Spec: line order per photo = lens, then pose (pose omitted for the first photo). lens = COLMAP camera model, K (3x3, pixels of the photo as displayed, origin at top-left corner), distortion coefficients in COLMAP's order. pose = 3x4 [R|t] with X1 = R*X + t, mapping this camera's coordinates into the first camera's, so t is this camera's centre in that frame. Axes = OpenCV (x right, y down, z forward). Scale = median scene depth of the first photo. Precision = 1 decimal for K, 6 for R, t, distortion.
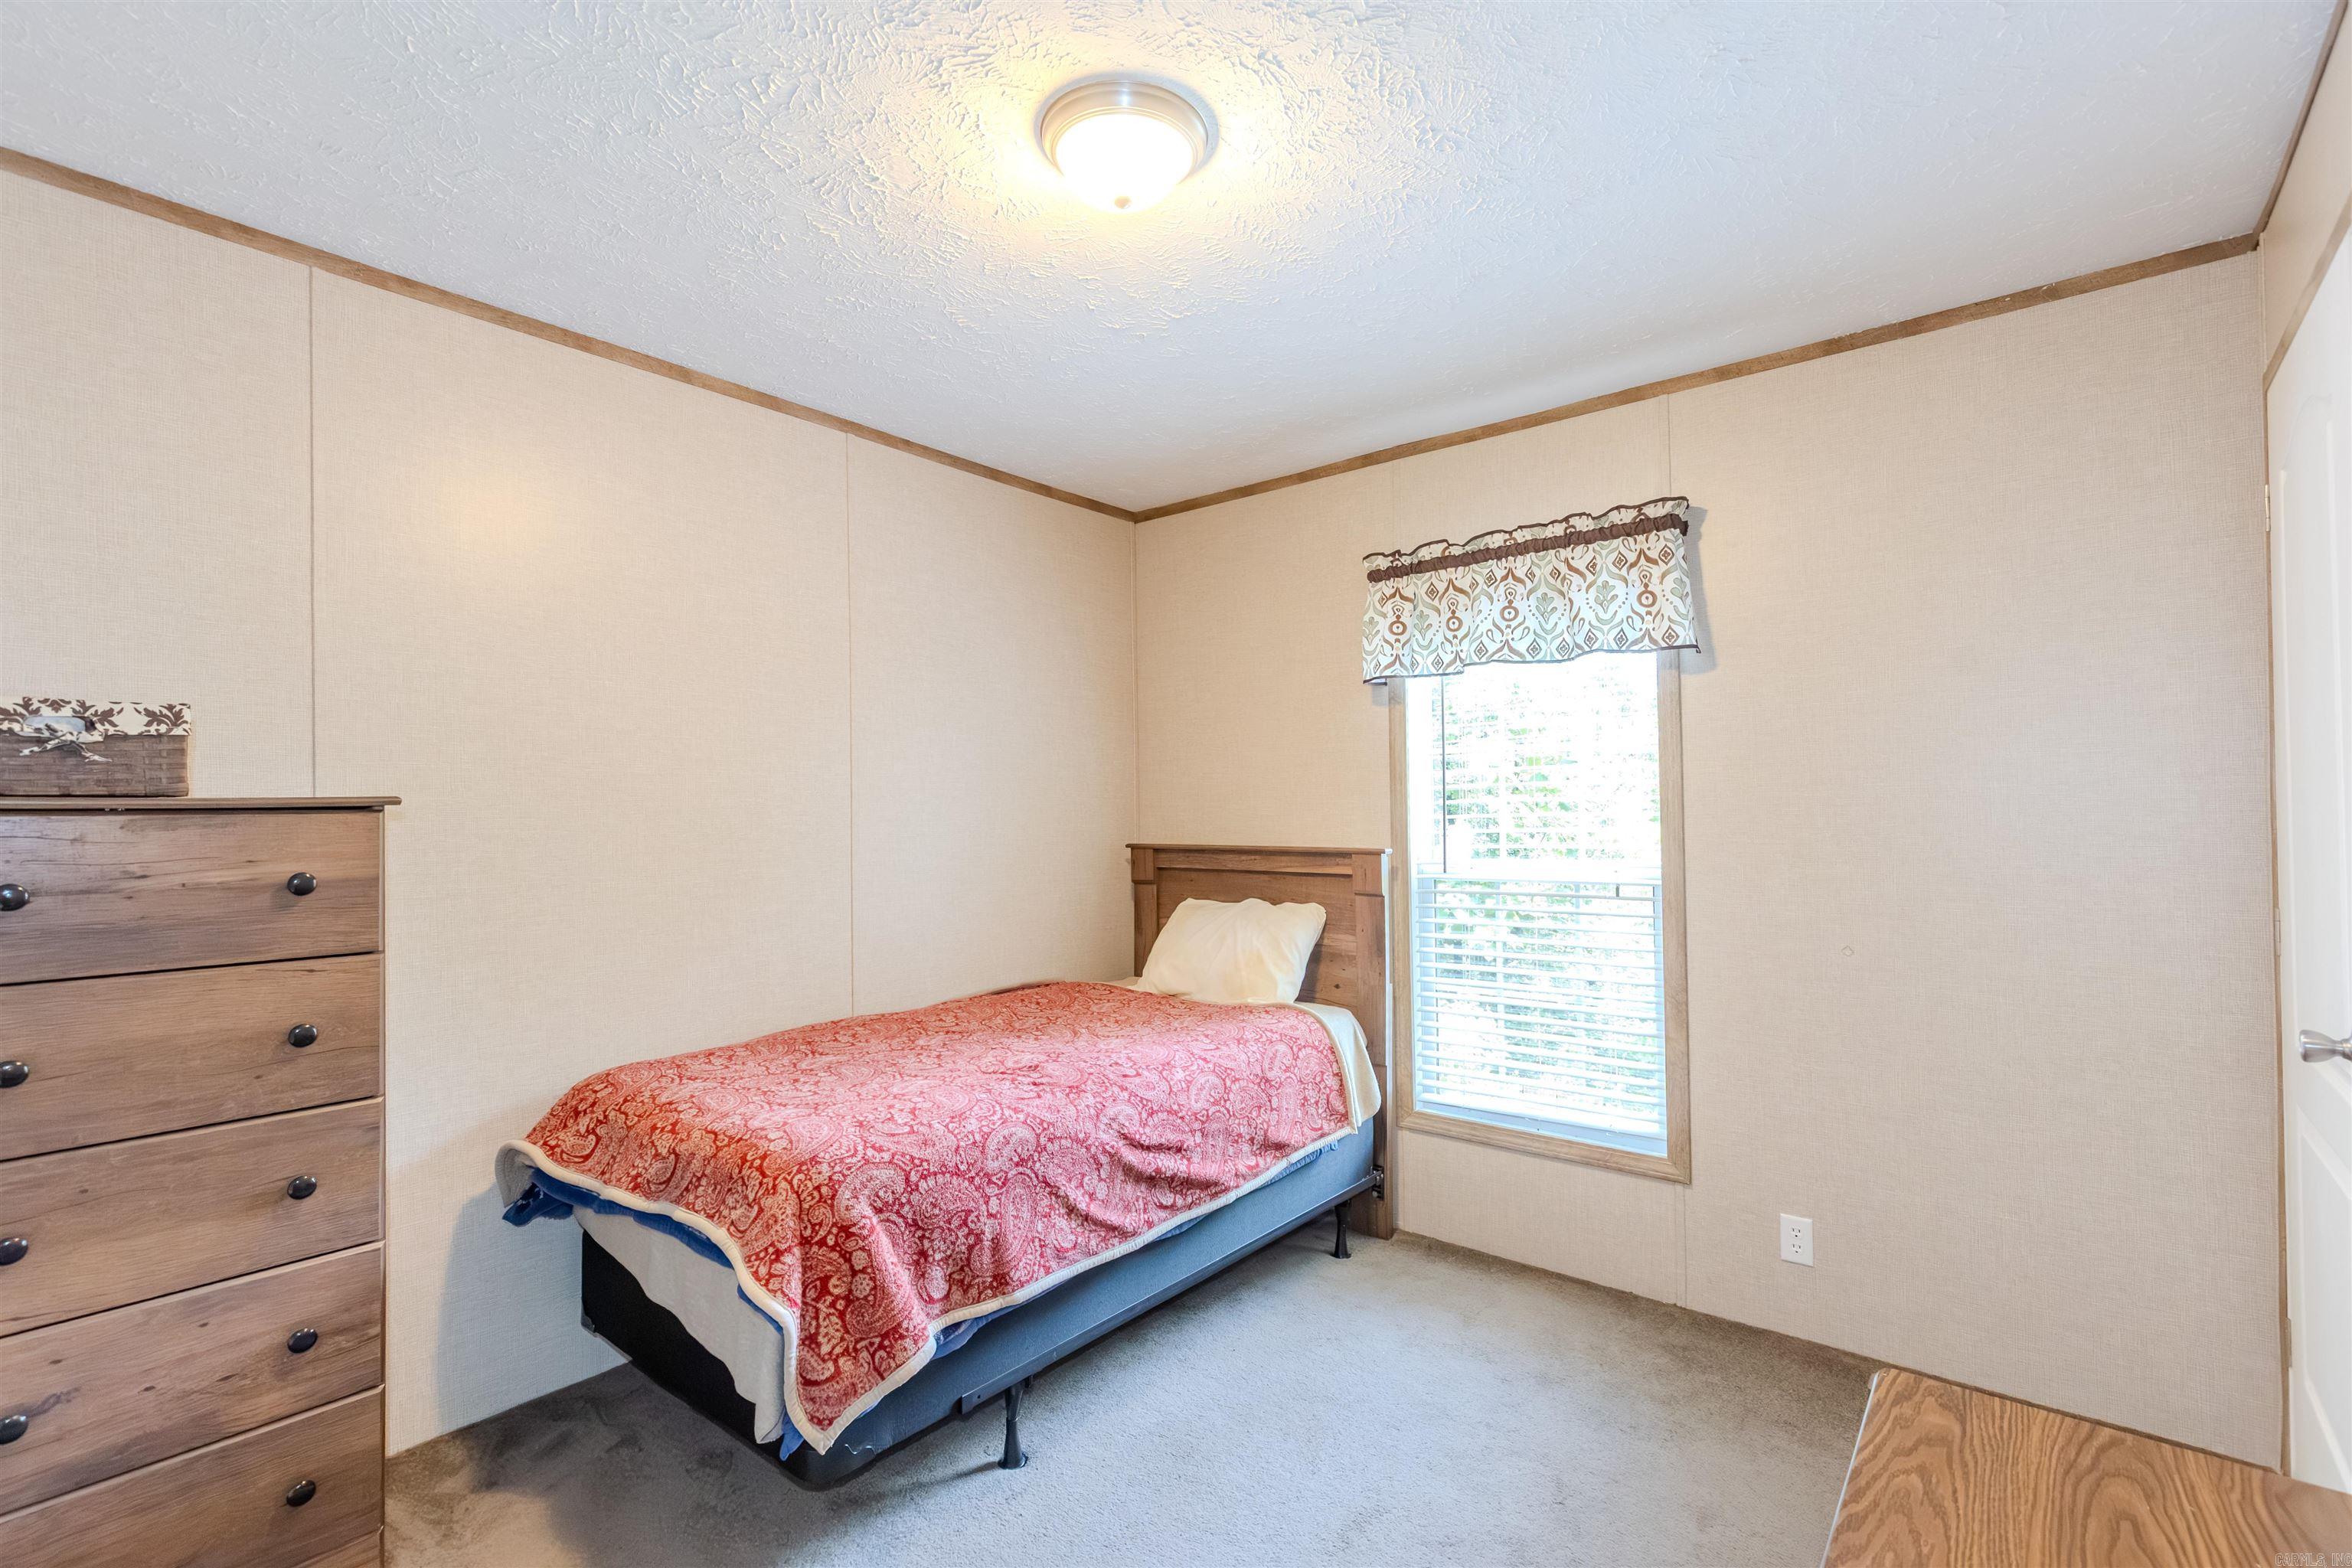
lens RADIAL K [[1059.0, 0, 1173.1], [0, 1059.0, 799.4], [0, 0, 1]] dist [-0.000570, -0.000205]
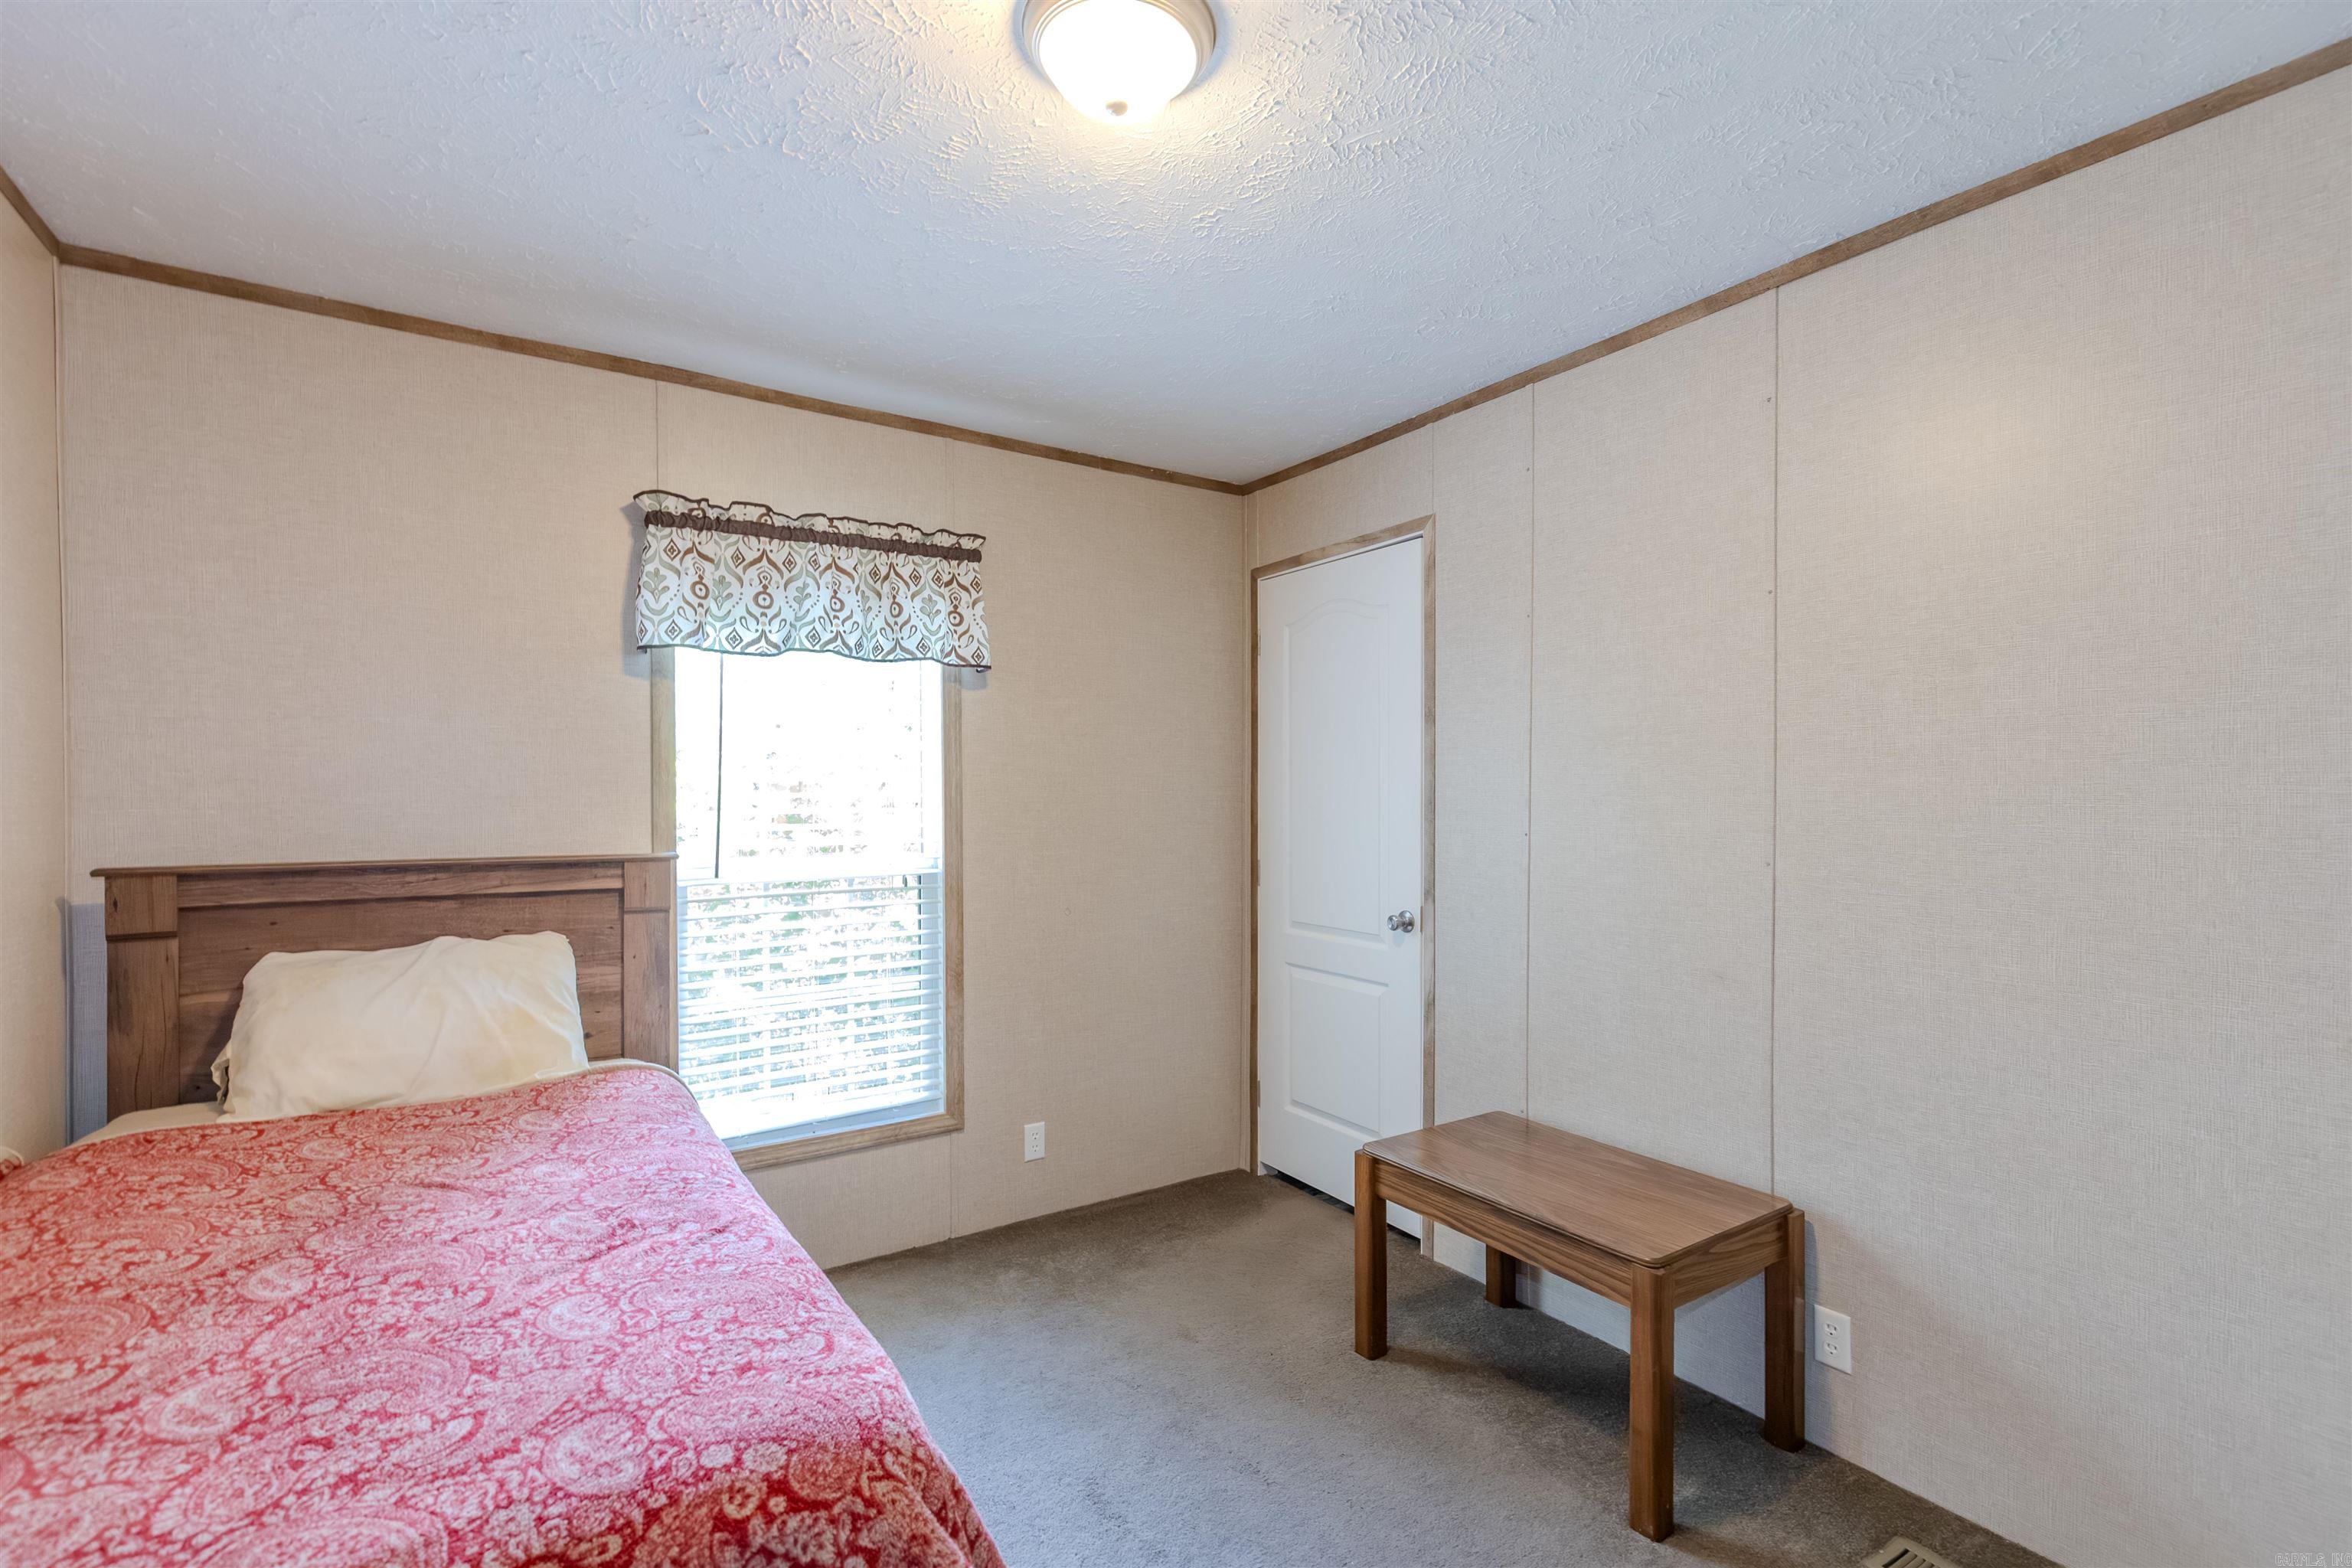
lens RADIAL K [[1059.0, 0, 1173.1], [0, 1059.0, 799.4], [0, 0, 1]] dist [-0.000570, -0.000205]
pose [[0.277585, 0.004536, 0.960690, -0.530297], [-0.011490, 0.999933, -0.001401, 0.001547], [-0.960632, -0.010650, 0.277619, 0.433472]]
